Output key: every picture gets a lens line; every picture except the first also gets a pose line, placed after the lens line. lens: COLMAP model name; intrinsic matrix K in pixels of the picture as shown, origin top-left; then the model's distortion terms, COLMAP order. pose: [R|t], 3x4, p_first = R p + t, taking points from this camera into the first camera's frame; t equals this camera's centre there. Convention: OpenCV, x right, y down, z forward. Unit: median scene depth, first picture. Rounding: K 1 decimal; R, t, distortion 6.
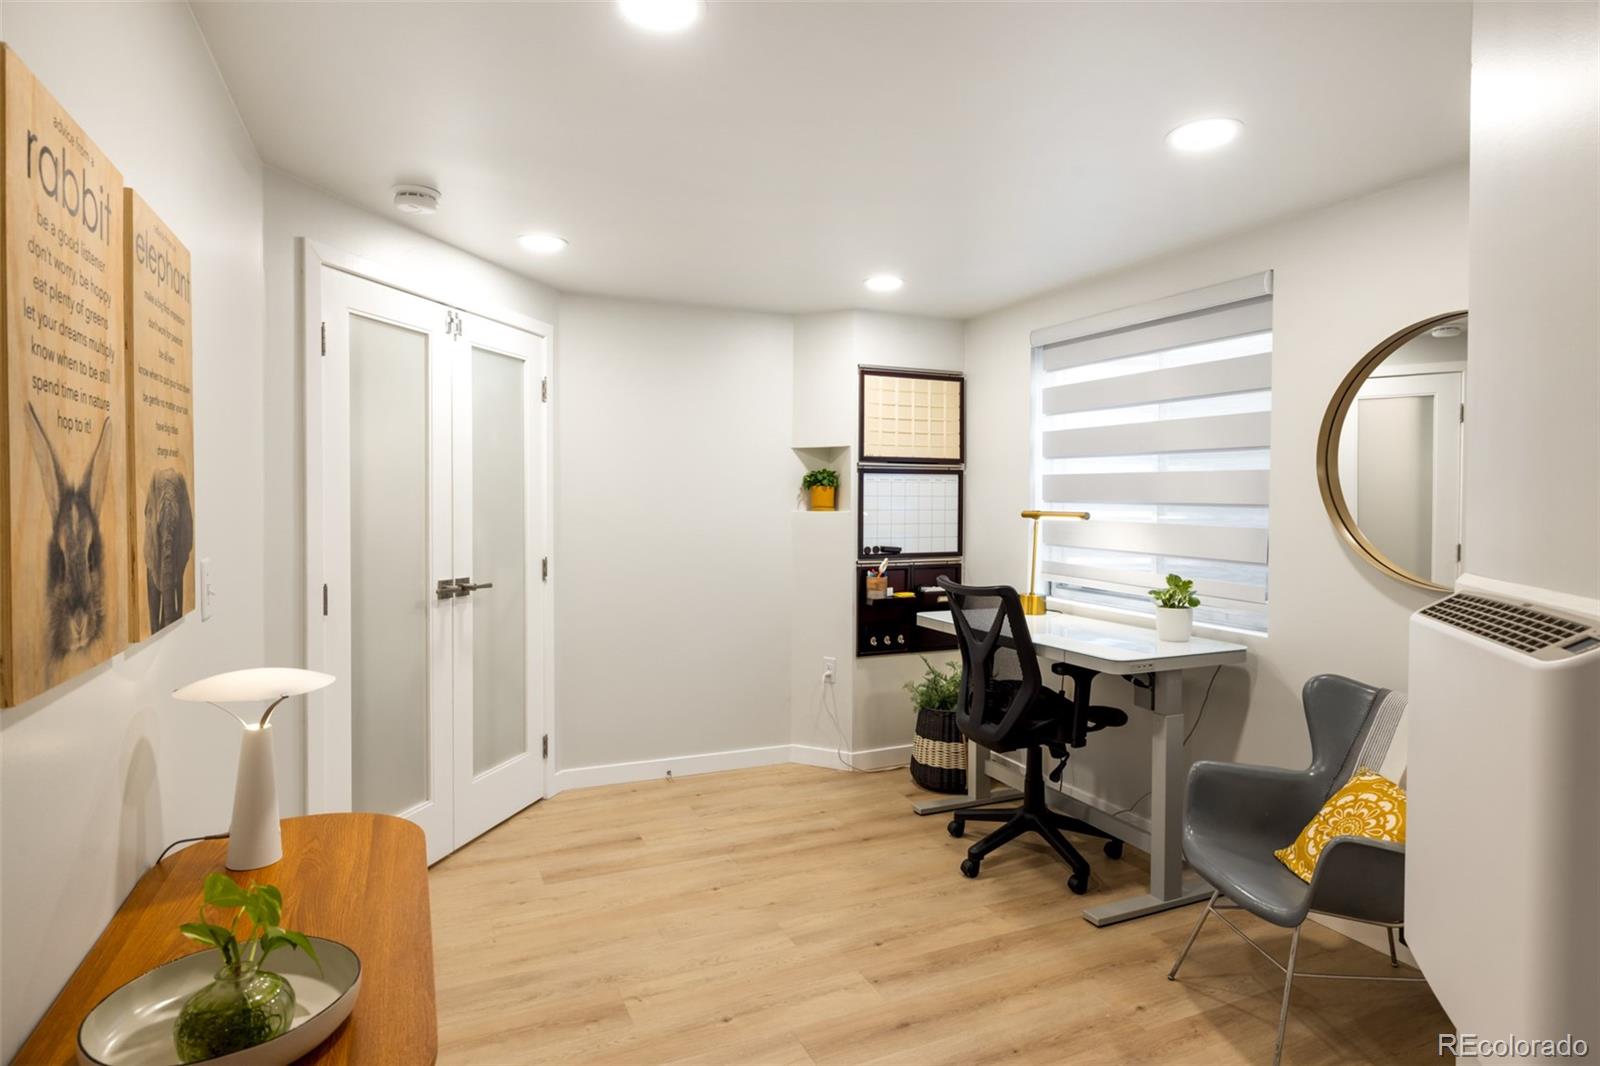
lens RADIAL K [[867.3, 0, 800.0], [0, 867.3, 533.0], [0, 0, 1]] dist [-0.000010, 0.000016]
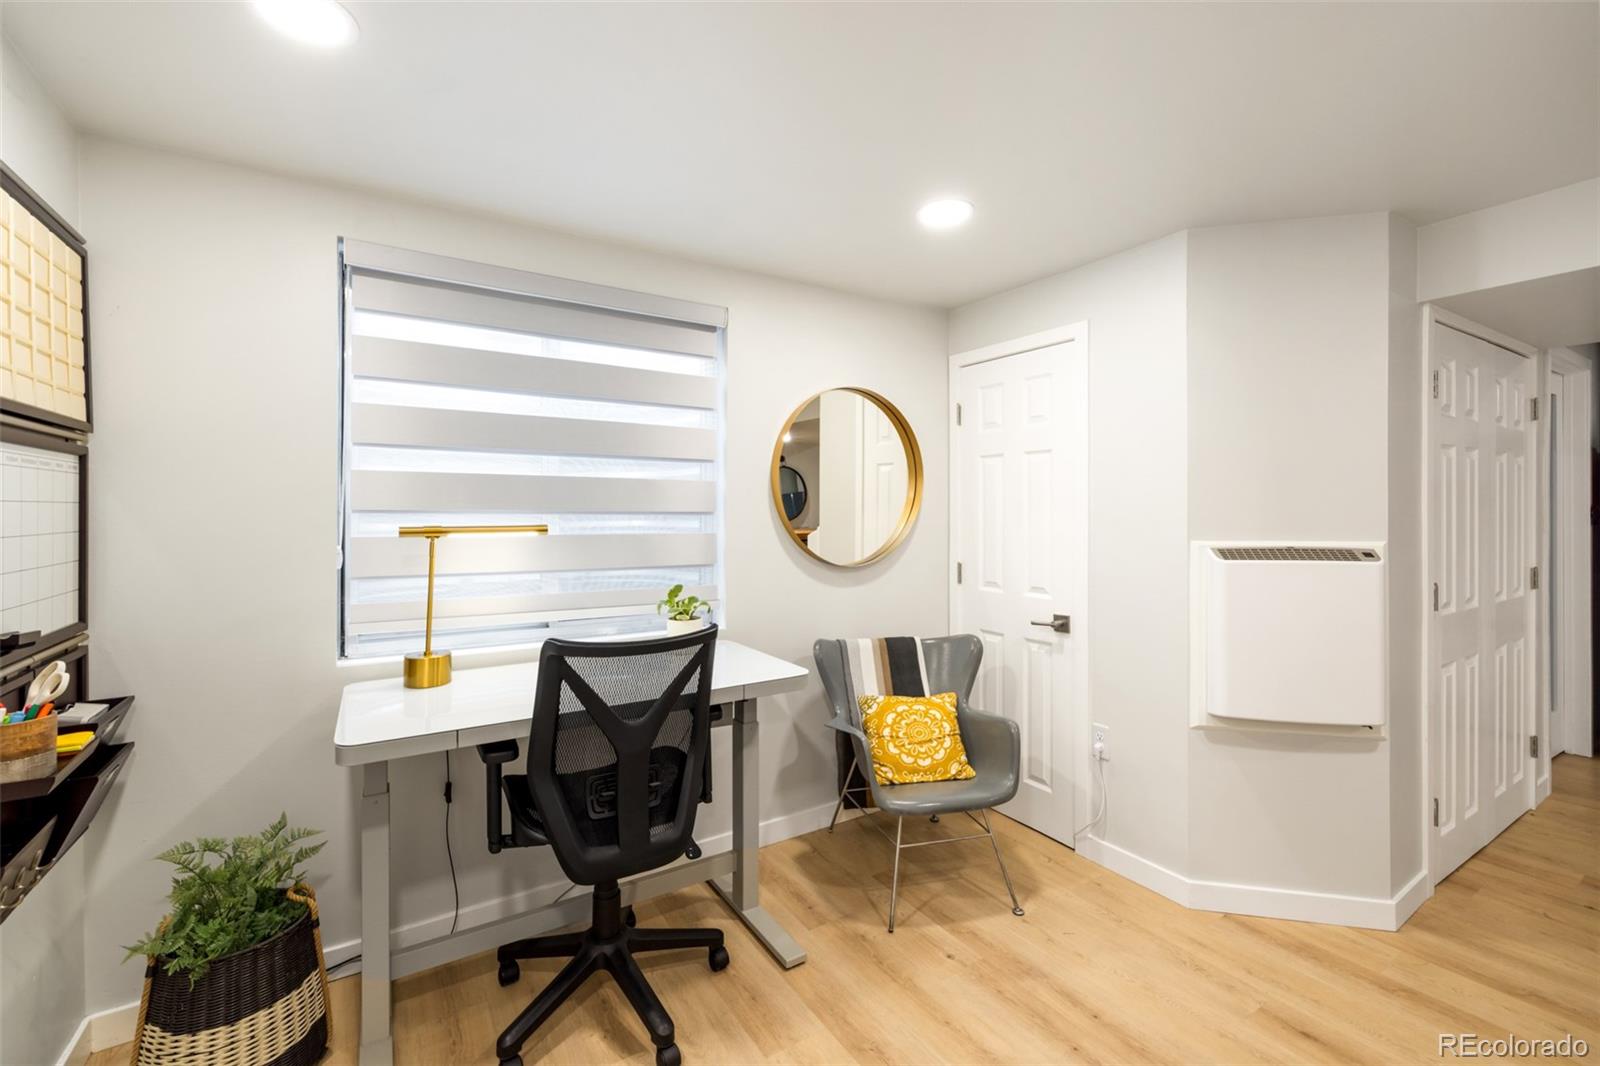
lens RADIAL K [[679.1, 0, 801.1], [0, 679.1, 515.2], [0, 0, 1]] dist [0.000183, 0.000355]
pose [[-0.142910, -0.014779, 0.989625, -0.307670], [0.040991, 0.998942, 0.020837, -0.036642], [-0.988886, 0.043544, -0.142153, 0.887427]]
